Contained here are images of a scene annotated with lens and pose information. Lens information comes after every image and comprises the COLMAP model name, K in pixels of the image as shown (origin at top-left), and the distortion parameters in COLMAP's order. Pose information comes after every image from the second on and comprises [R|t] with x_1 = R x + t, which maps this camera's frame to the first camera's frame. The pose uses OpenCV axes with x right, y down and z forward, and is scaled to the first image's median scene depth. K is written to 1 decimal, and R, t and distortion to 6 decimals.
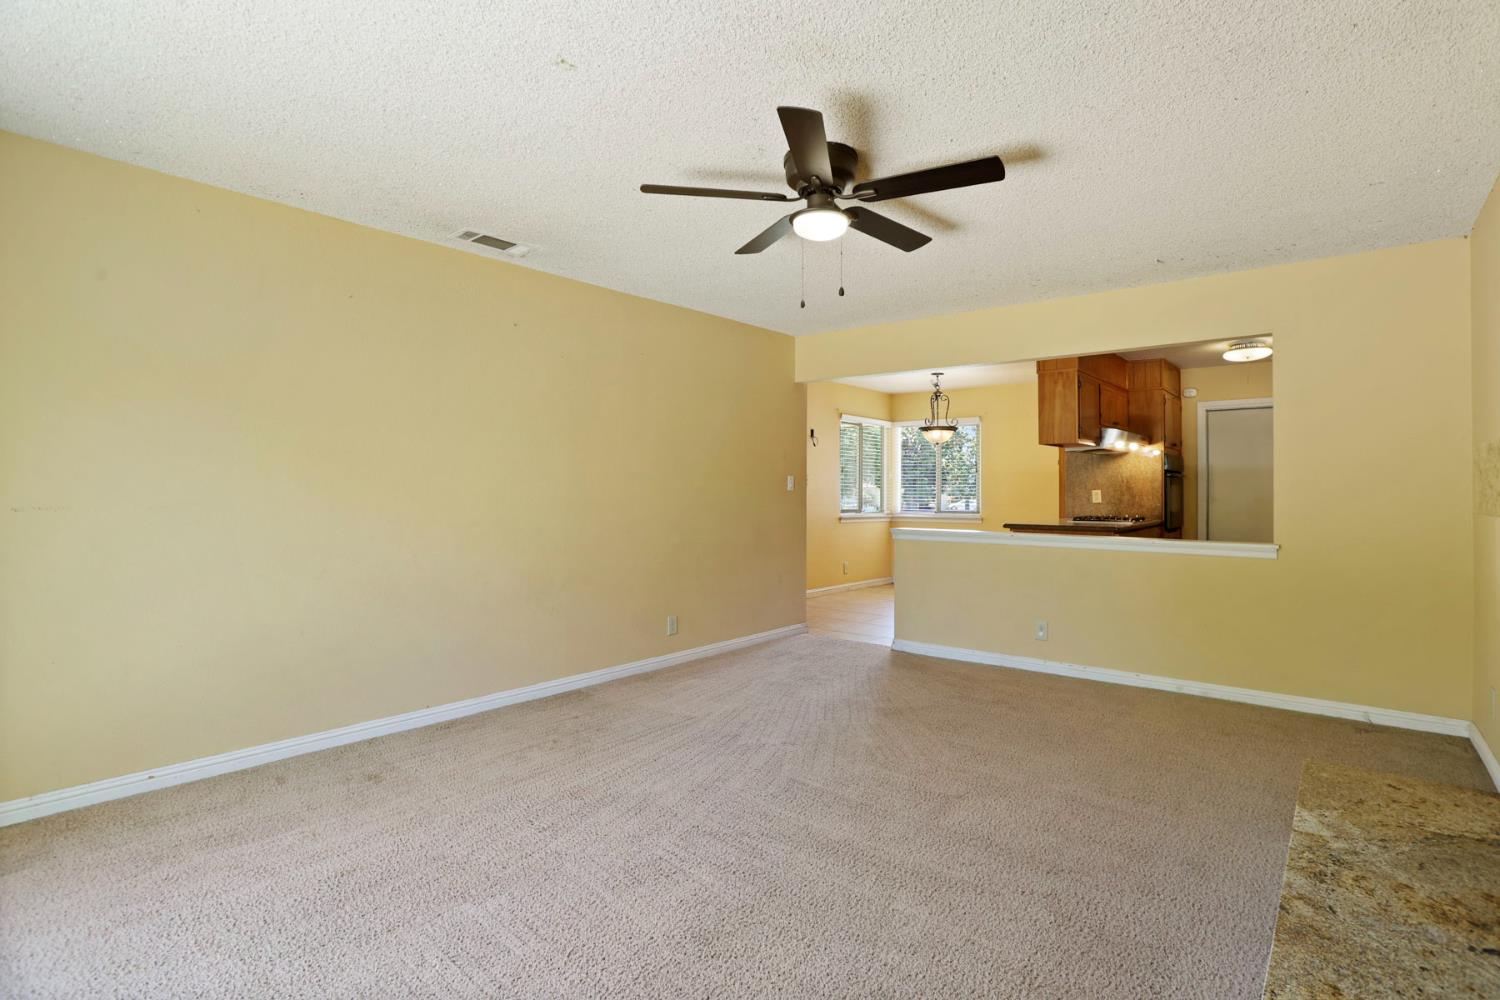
lens RADIAL K [[742.9, 0, 787.0], [0, 742.9, 485.9], [0, 0, 1]] dist [-0.037536, 0.013520]
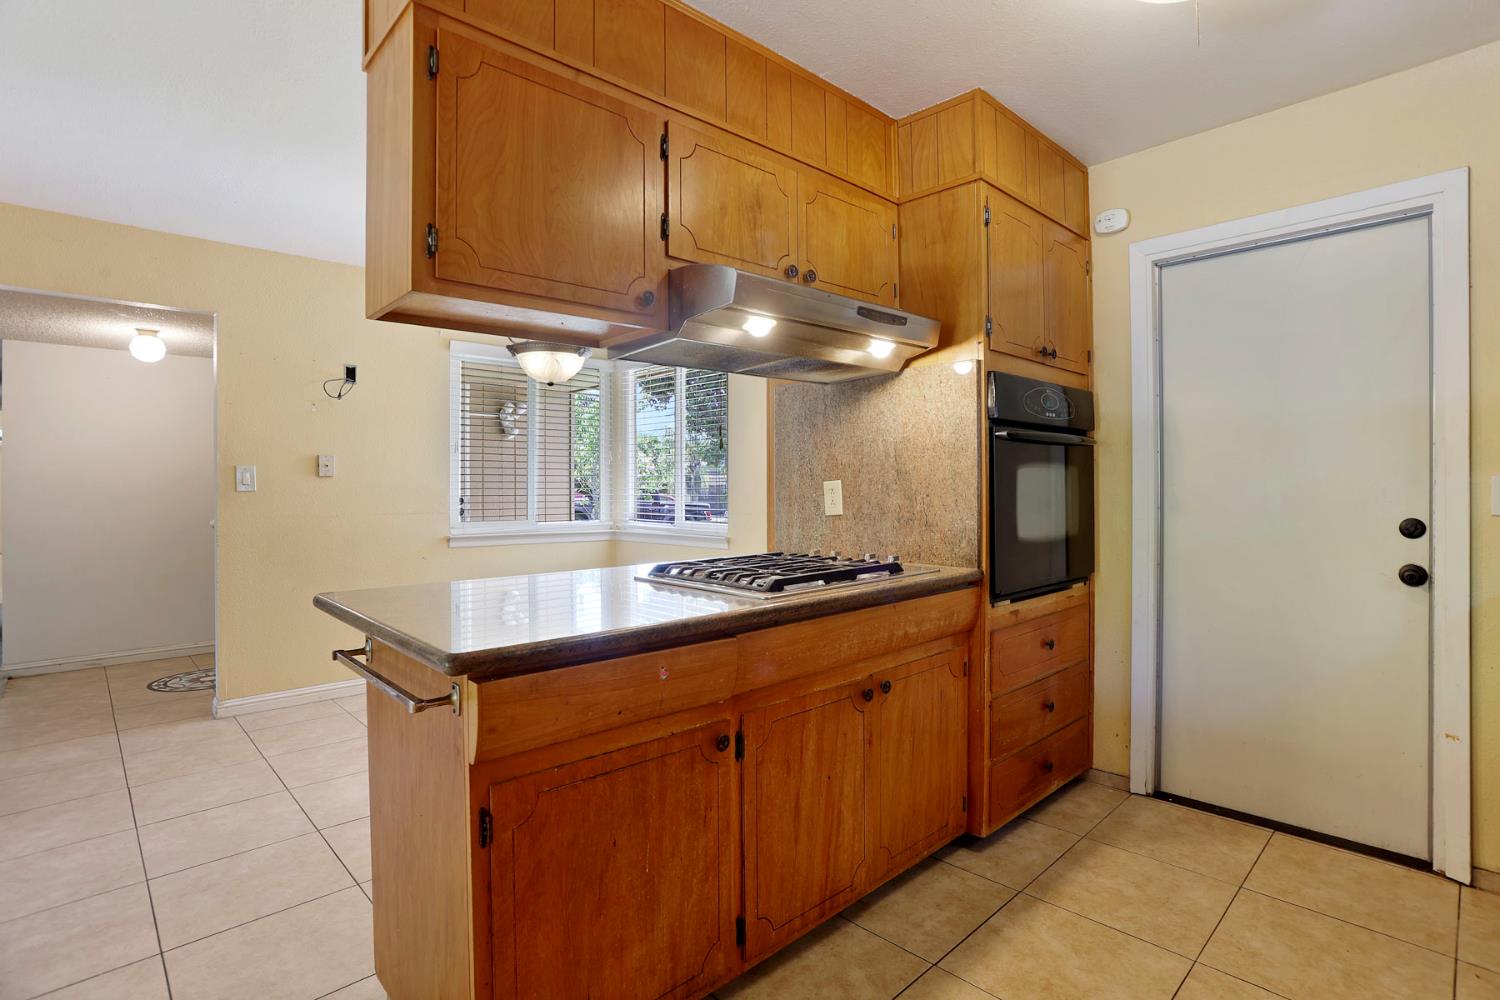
lens RADIAL K [[742.9, 0, 751.9], [0, 742.9, 489.2], [0, 0, 1]] dist [-0.037536, 0.013520]
pose [[0.988884, -0.008763, -0.148429, 0.408242], [0.010832, 0.999855, 0.013138, 0.004292], [0.148292, -0.014600, 0.988836, 0.579590]]
